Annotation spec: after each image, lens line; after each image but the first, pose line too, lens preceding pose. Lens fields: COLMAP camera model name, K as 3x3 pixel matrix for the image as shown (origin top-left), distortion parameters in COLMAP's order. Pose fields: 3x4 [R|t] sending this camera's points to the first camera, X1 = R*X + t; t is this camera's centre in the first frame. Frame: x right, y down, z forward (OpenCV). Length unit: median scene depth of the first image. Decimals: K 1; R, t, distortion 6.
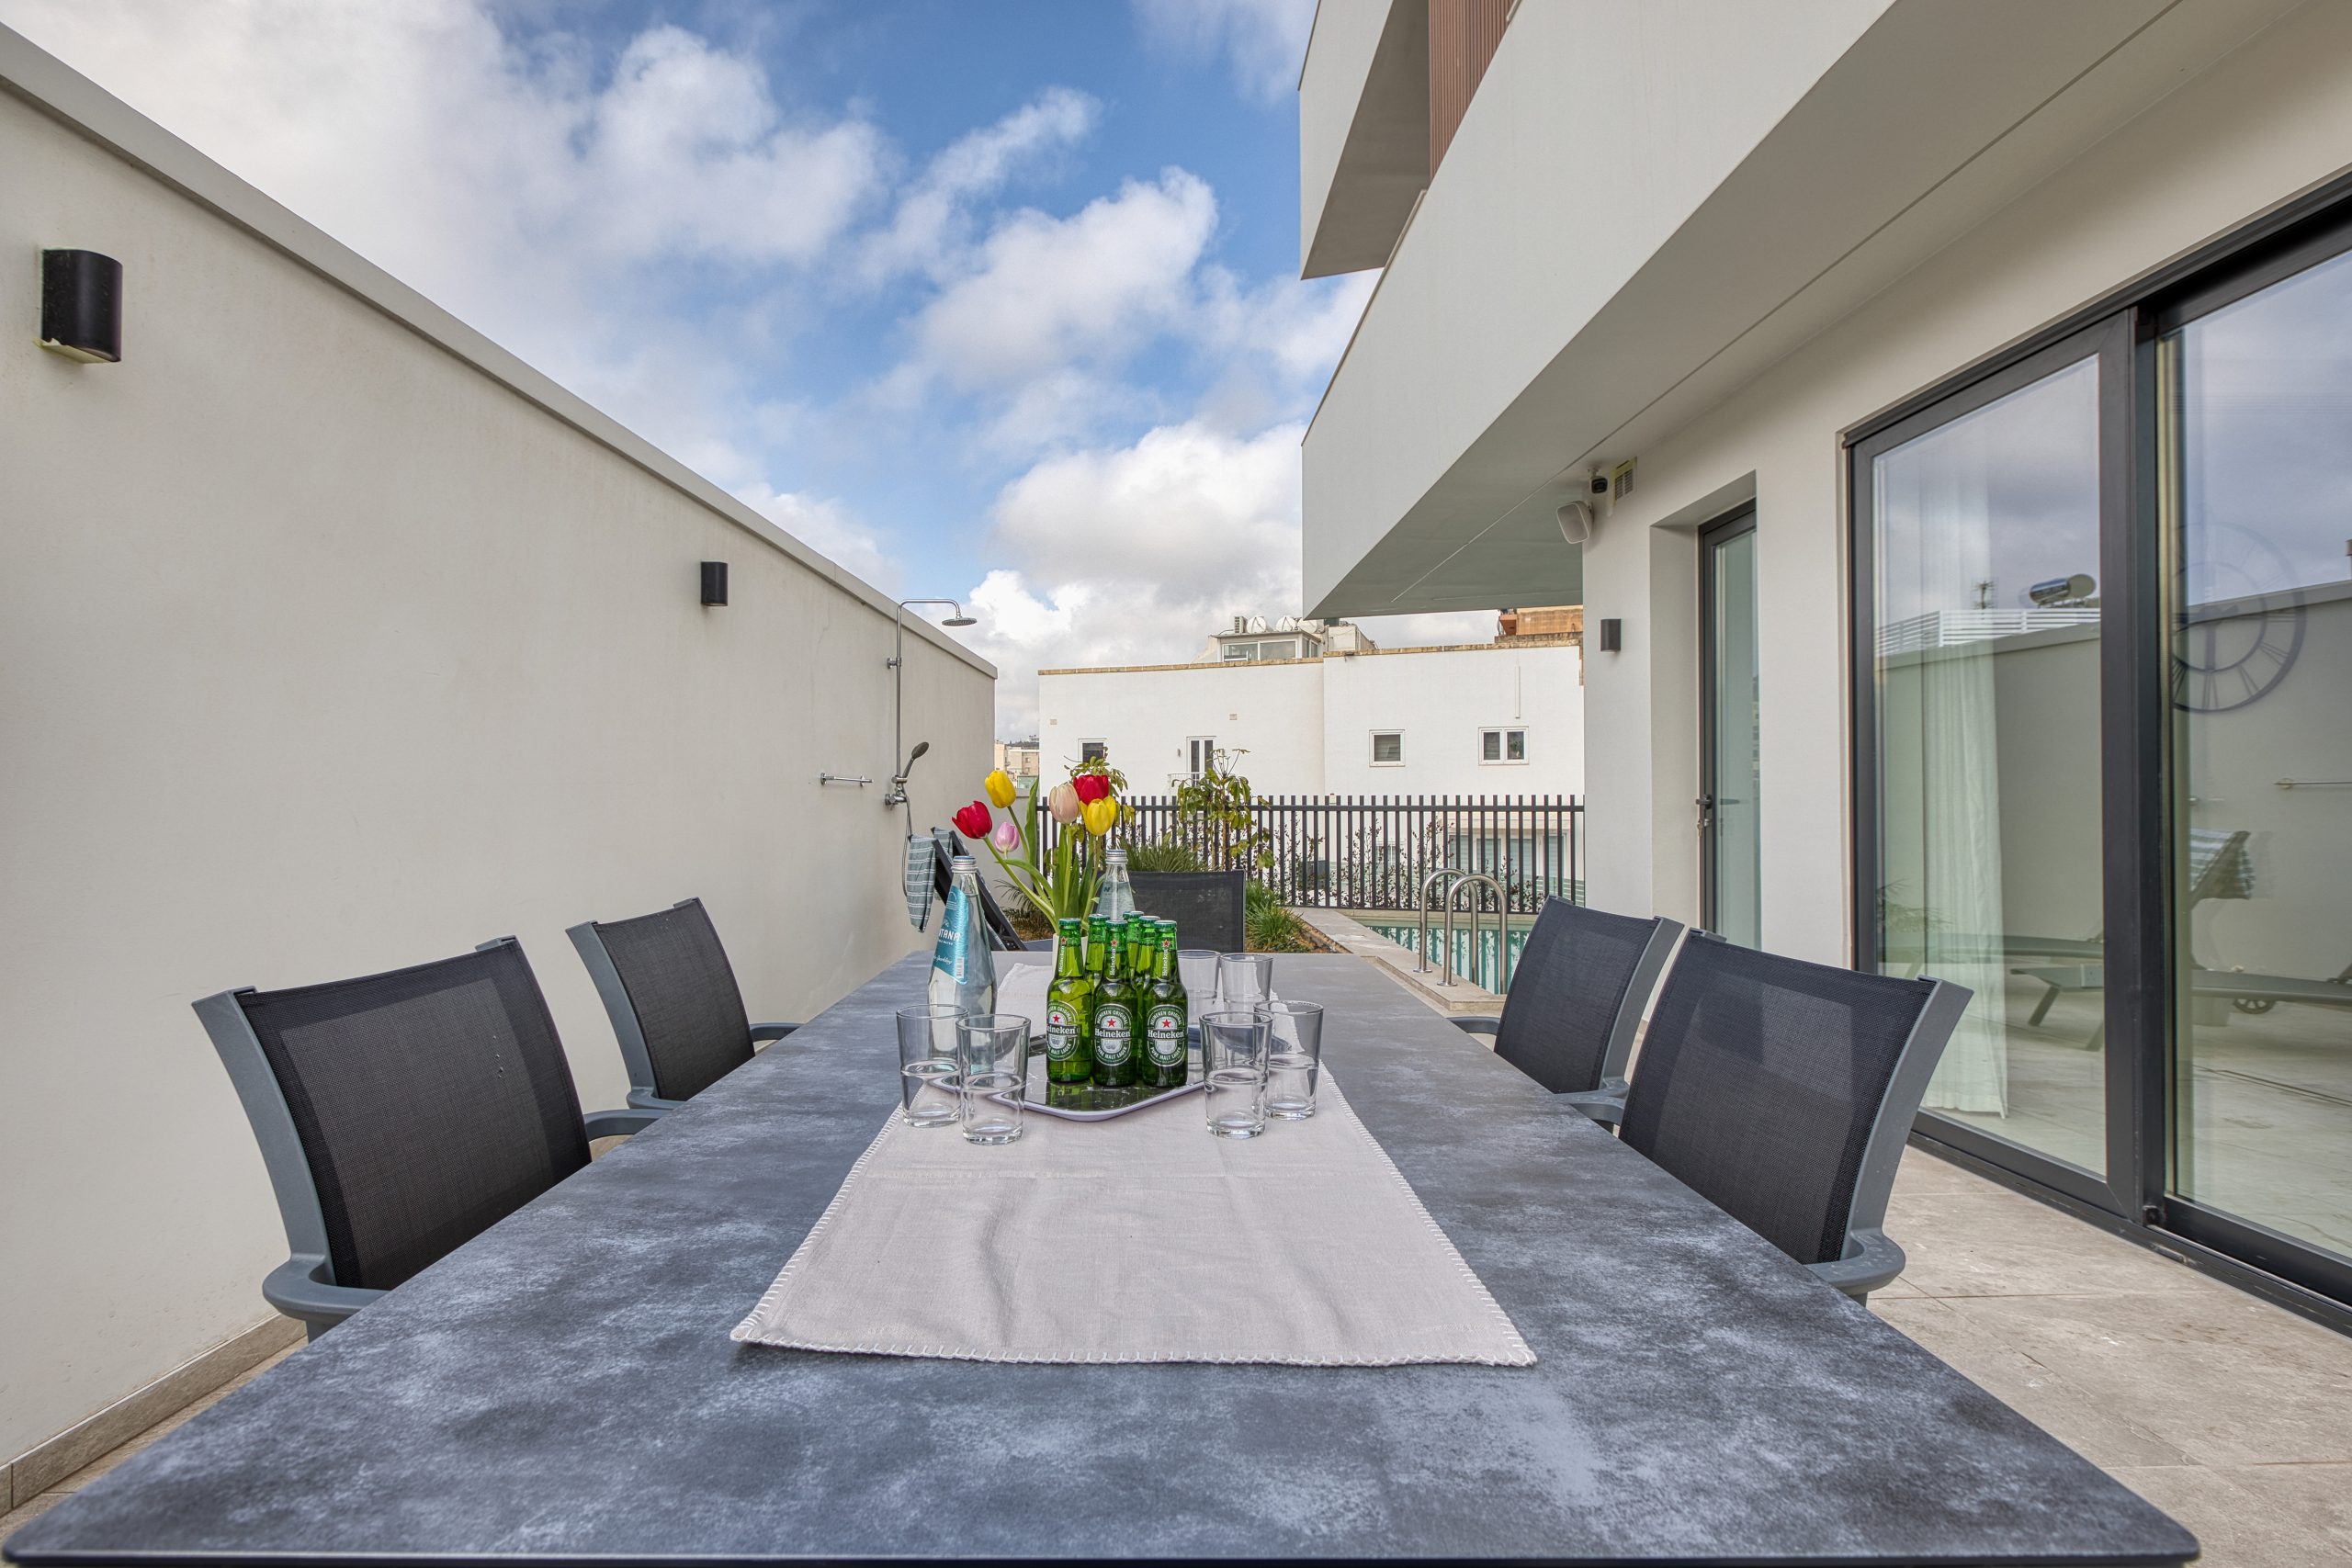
lens RADIAL K [[1109.3, 0, 1152.0], [0, 1109.3, 787.6], [0, 0, 1]] dist [0.000723, 0.000225]
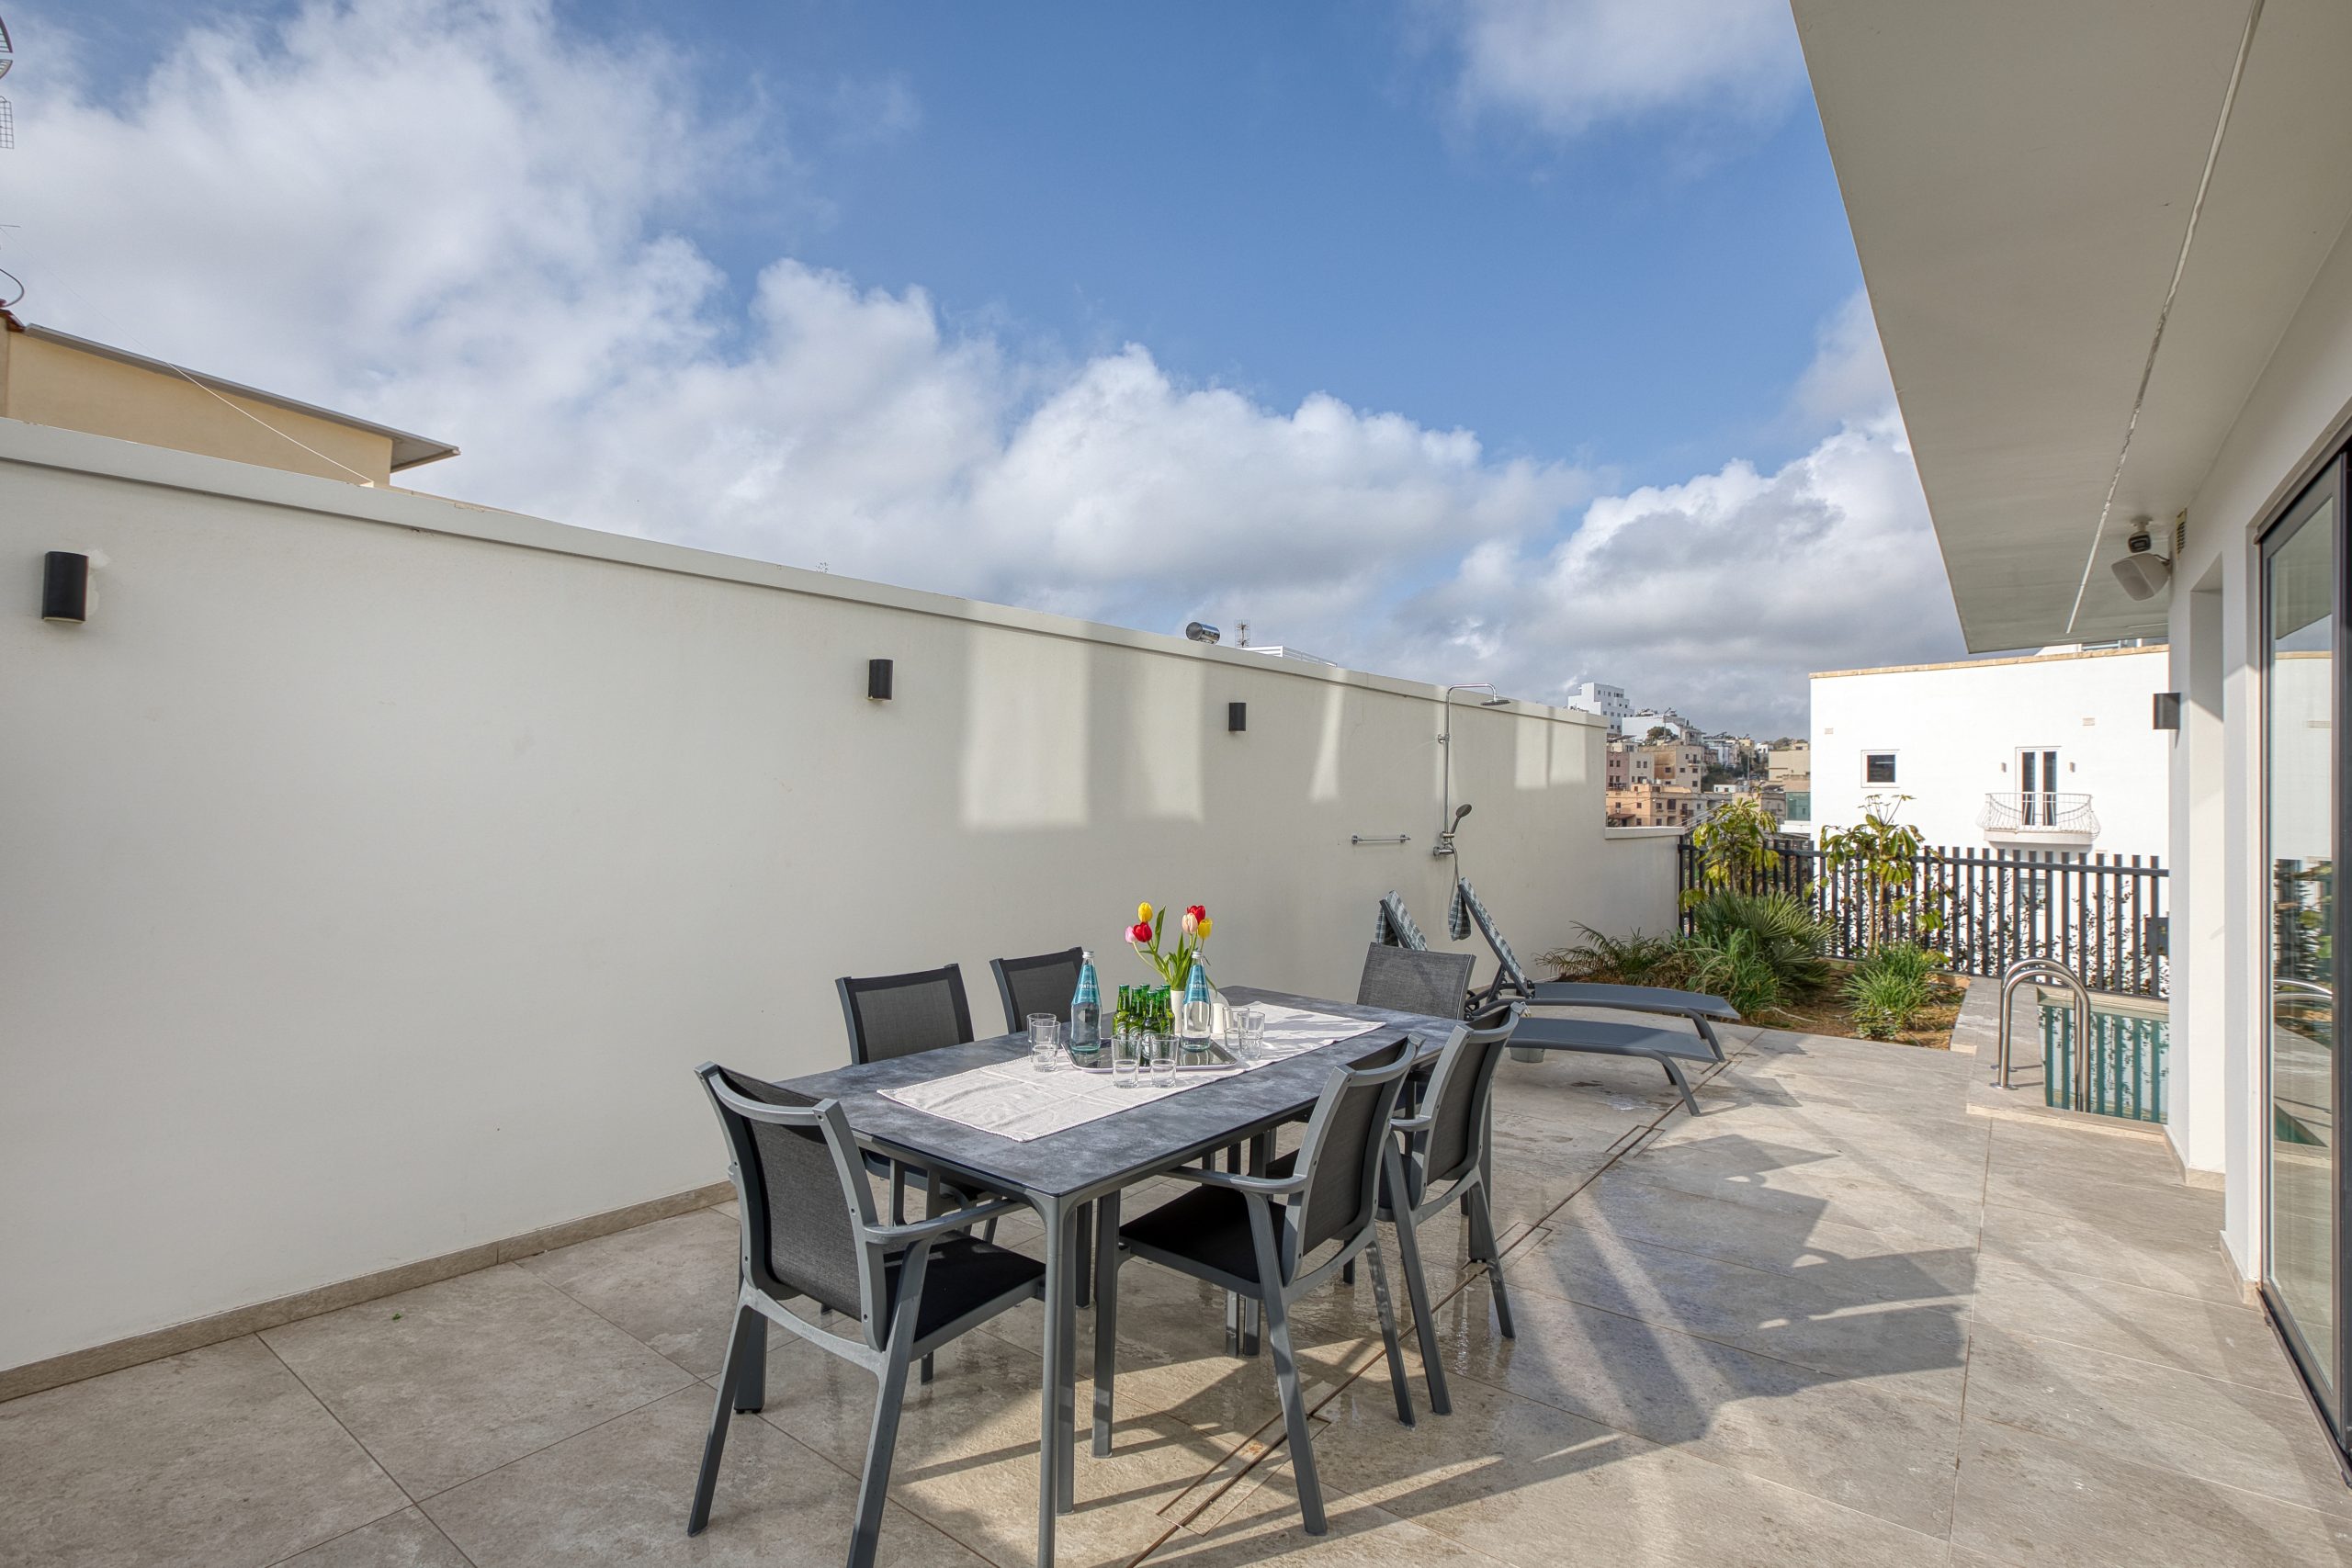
lens RADIAL K [[1109.3, 0, 1152.0], [0, 1109.3, 787.6], [0, 0, 1]] dist [0.000723, 0.000225]
pose [[0.778605, 0.012388, -0.627392, 1.313074], [-0.013664, 0.999903, 0.002786, -0.270992], [0.627365, 0.006404, 0.778699, -0.657535]]
